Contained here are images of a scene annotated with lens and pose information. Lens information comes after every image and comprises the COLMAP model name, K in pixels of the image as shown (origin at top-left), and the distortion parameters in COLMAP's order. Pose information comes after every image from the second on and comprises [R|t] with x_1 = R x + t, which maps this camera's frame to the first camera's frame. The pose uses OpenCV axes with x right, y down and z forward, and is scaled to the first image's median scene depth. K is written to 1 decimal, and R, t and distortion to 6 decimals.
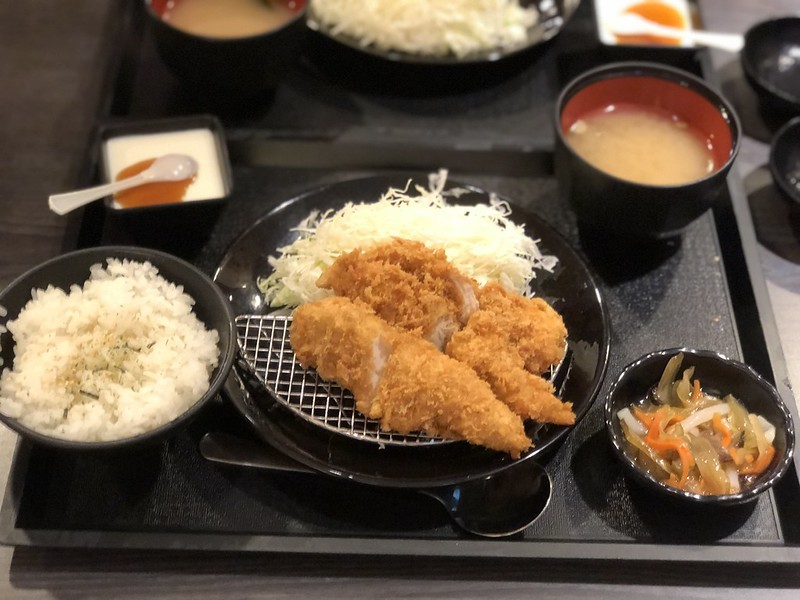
lens RADIAL K [[1354.3, 0, 397.3], [0, 1354.3, 298.0], [0, 0, 1]] dist [-0.045544, 0.000000]
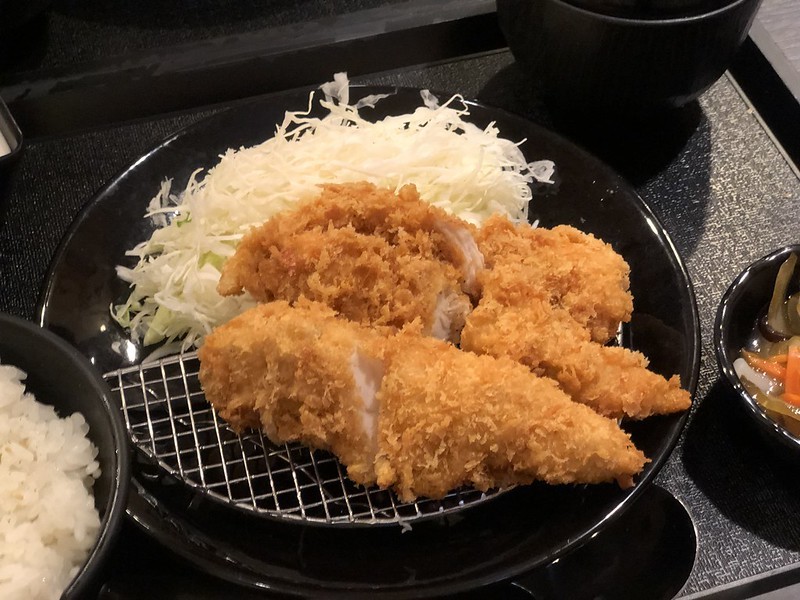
lens RADIAL K [[1354.3, 0, 418.8], [0, 1354.3, 332.4], [0, 0, 1]] dist [-0.045544, 0.000000]
pose [[0.952147, -0.254581, 0.169127, -0.083034], [0.244150, 0.966415, 0.080199, -0.019621], [-0.183865, -0.035069, 0.982326, 0.404392]]
